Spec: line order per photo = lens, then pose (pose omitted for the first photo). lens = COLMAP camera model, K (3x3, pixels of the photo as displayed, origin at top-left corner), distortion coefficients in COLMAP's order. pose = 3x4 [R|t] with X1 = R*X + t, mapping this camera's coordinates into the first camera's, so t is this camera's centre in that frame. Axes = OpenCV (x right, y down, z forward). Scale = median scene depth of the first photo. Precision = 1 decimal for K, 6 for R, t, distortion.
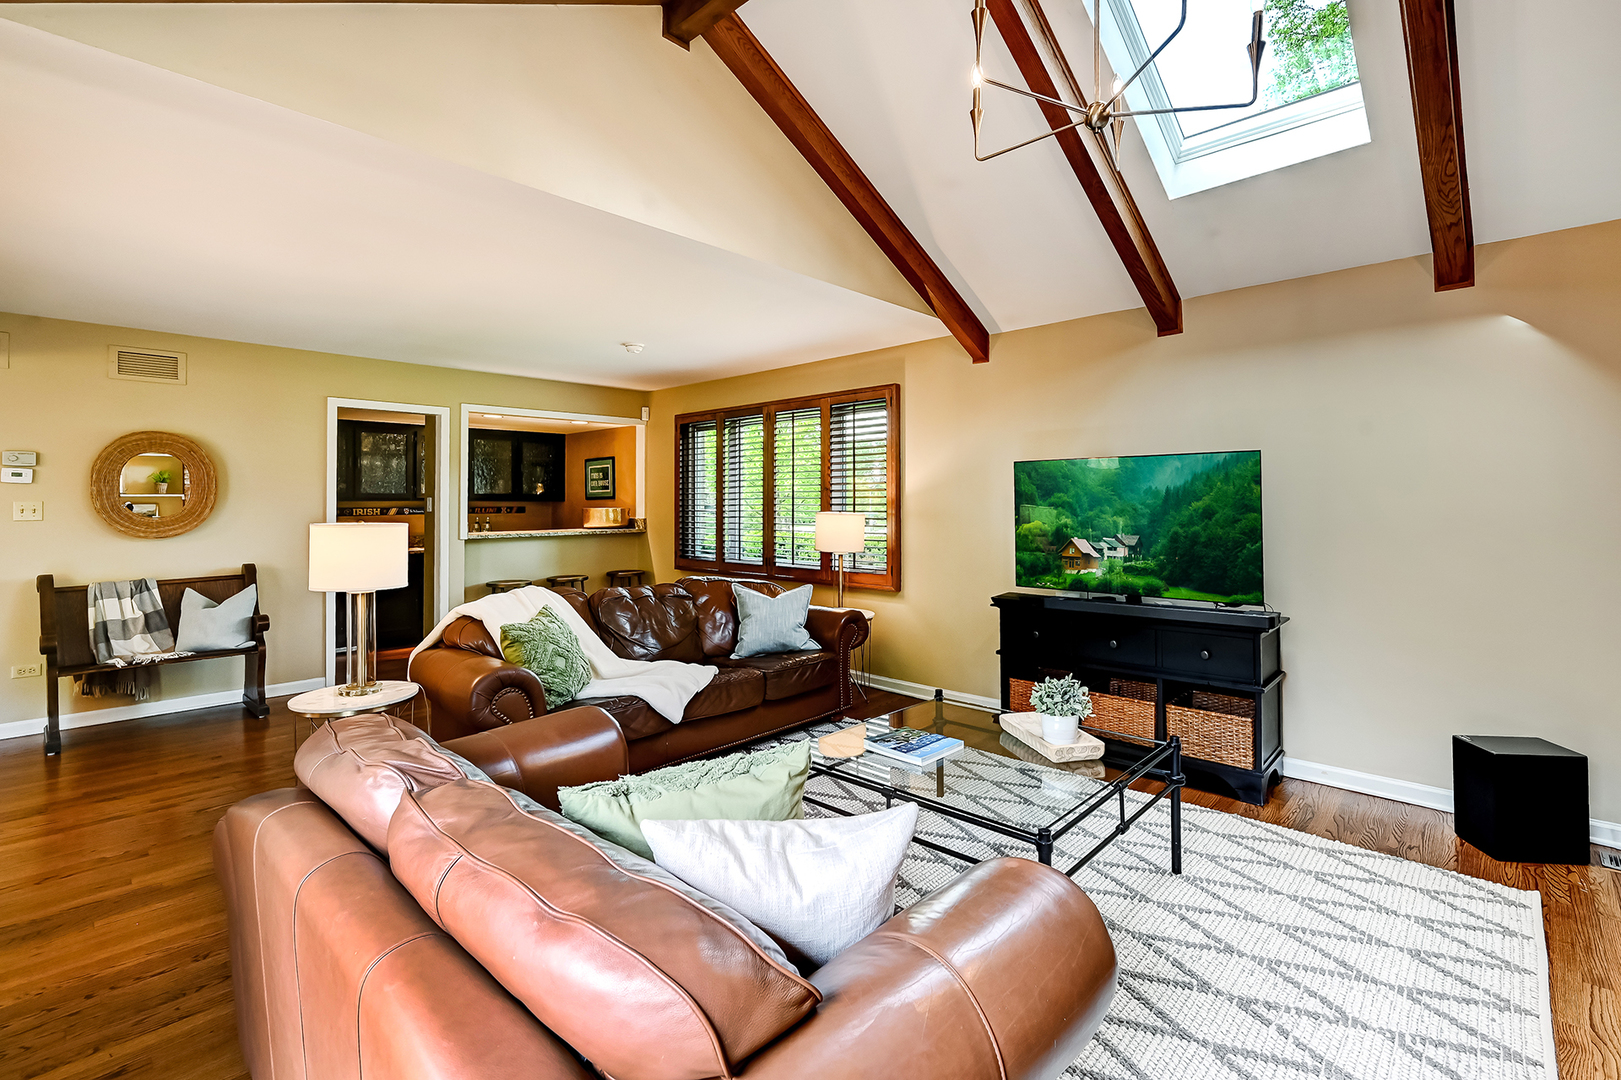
lens RADIAL K [[717.0, 0, 829.0], [0, 717.0, 495.4], [0, 0, 1]] dist [-0.002835, 0.000187]
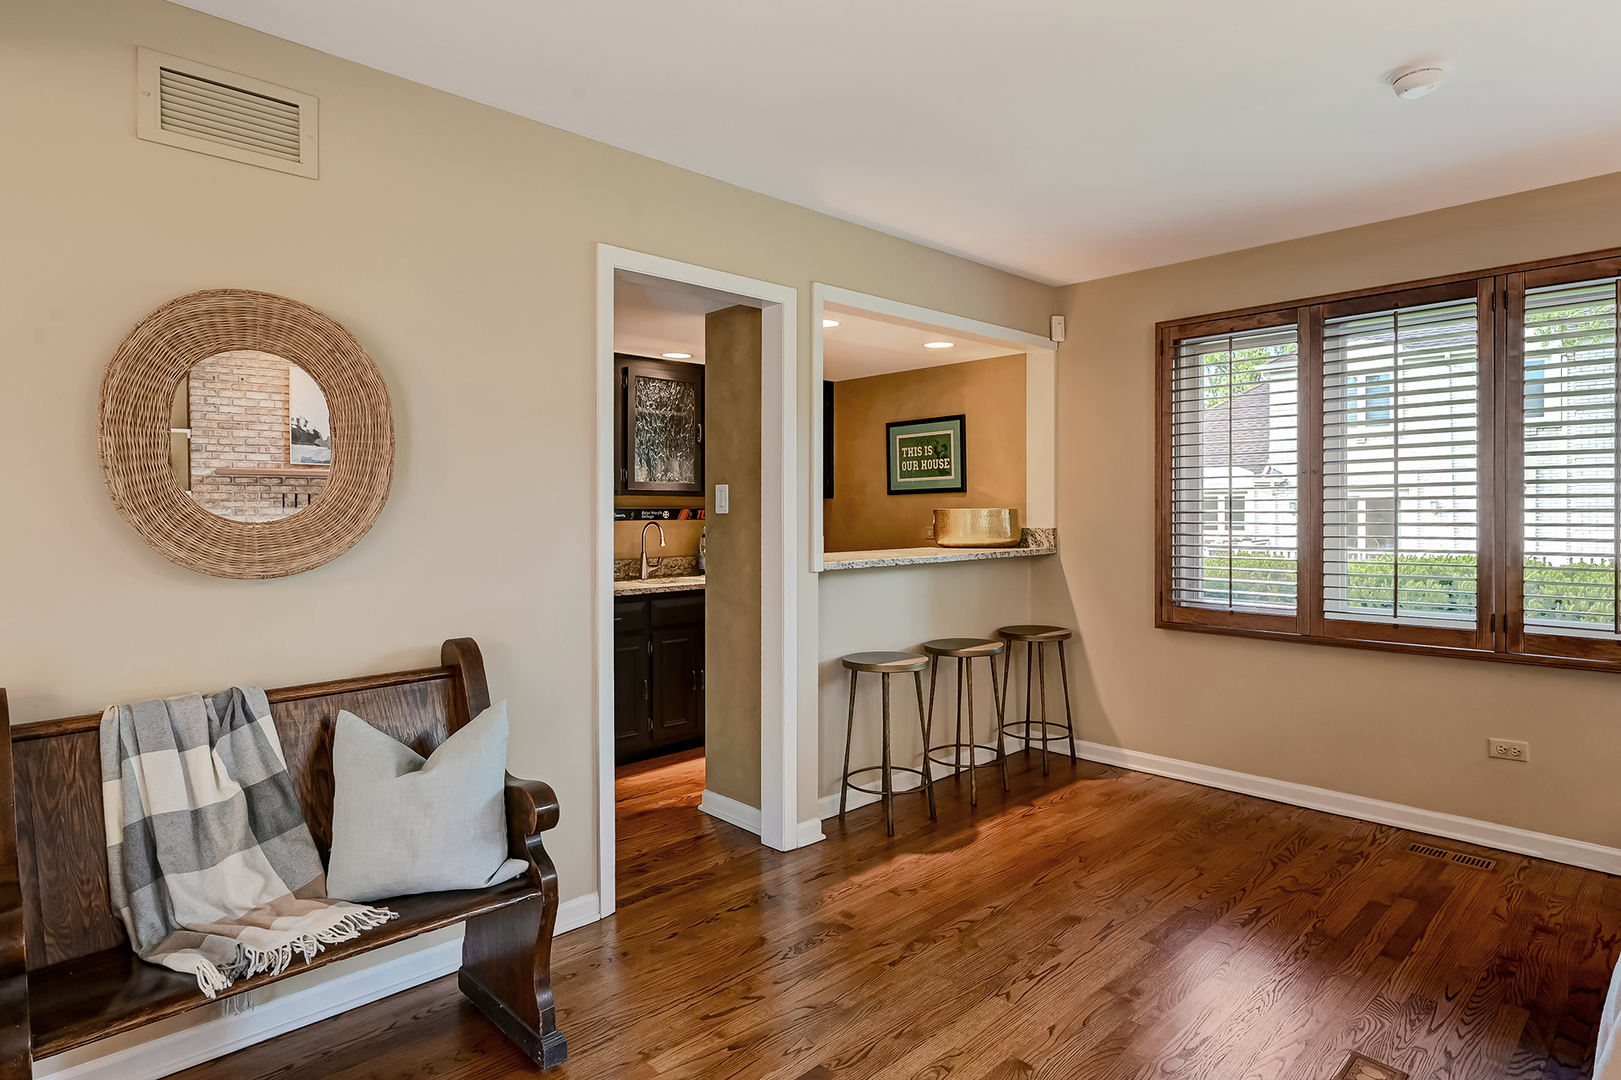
lens RADIAL K [[863.3, 0, 818.8], [0, 863.3, 520.3], [0, 0, 1]] dist [-0.004414, -0.000977]
pose [[0.997825, 0.000886, -0.065915, -0.477645], [0.000506, 0.999777, 0.021095, 0.015837], [0.065919, -0.021083, 0.997602, 0.439331]]
